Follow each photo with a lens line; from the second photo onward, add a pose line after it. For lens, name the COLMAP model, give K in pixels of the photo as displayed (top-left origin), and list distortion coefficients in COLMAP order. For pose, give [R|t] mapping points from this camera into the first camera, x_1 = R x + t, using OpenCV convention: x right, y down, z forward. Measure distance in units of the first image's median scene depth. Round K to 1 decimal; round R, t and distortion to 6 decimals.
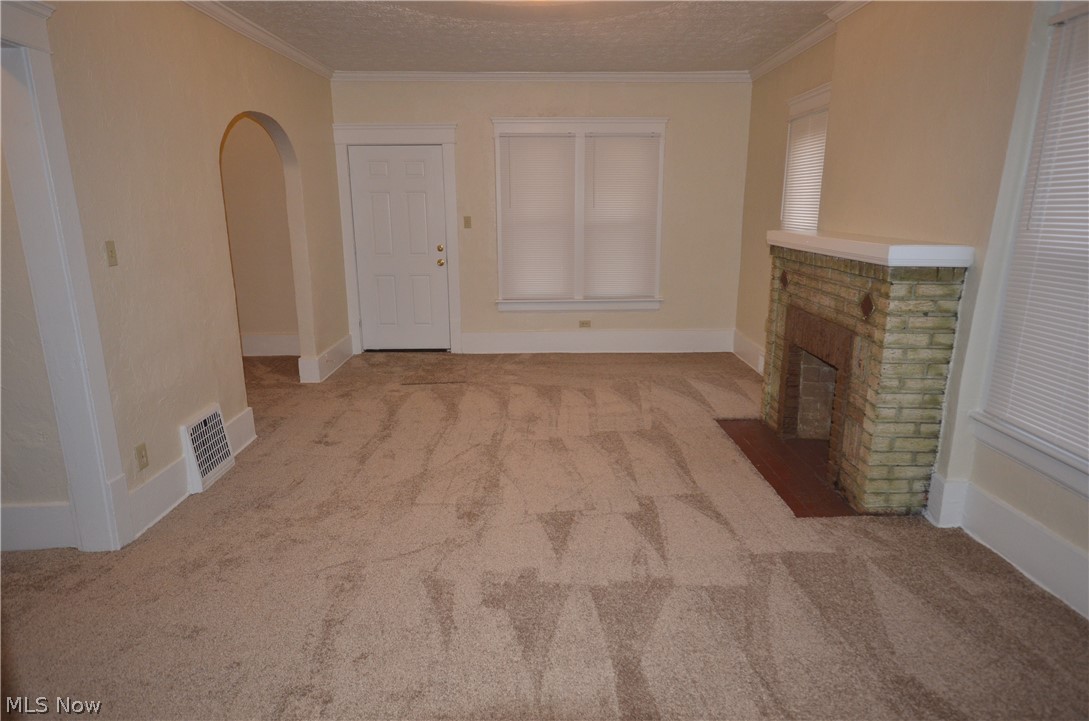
lens RADIAL K [[655.3, 0, 542.7], [0, 655.3, 365.1], [0, 0, 1]] dist [0.001296, 0.018466]
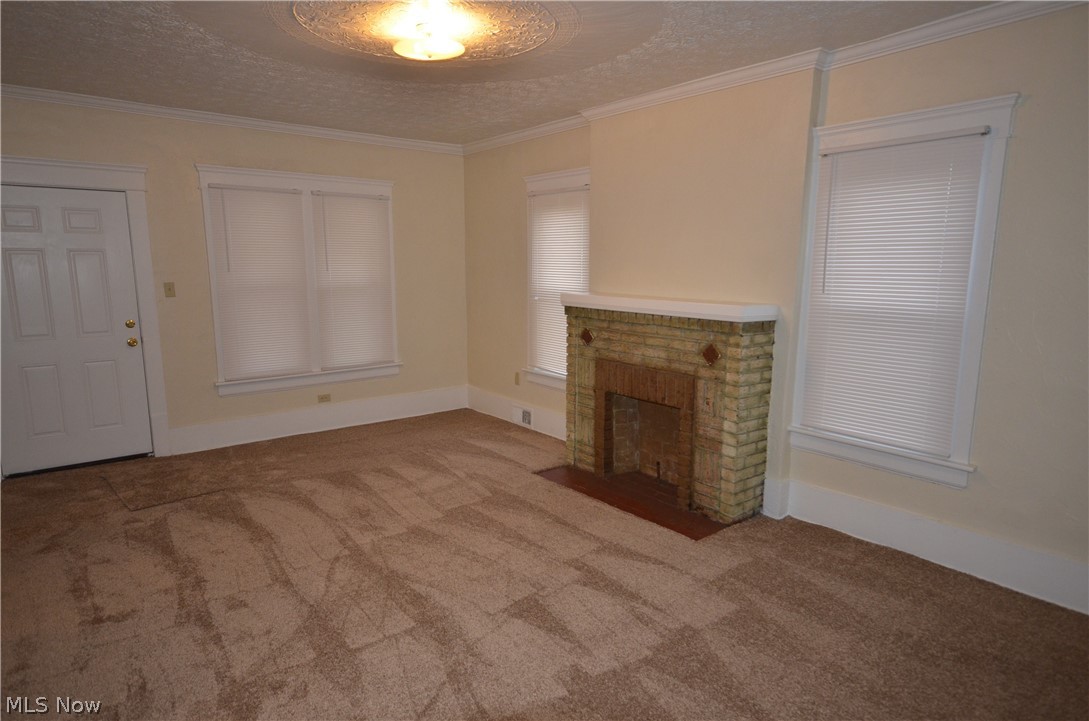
lens RADIAL K [[655.3, 0, 542.7], [0, 655.3, 365.1], [0, 0, 1]] dist [0.001296, 0.018466]
pose [[0.787123, -0.093331, 0.609695, -0.469118], [0.141957, 0.989361, -0.031818, -0.070605], [-0.600239, 0.111595, 0.791998, 0.201490]]
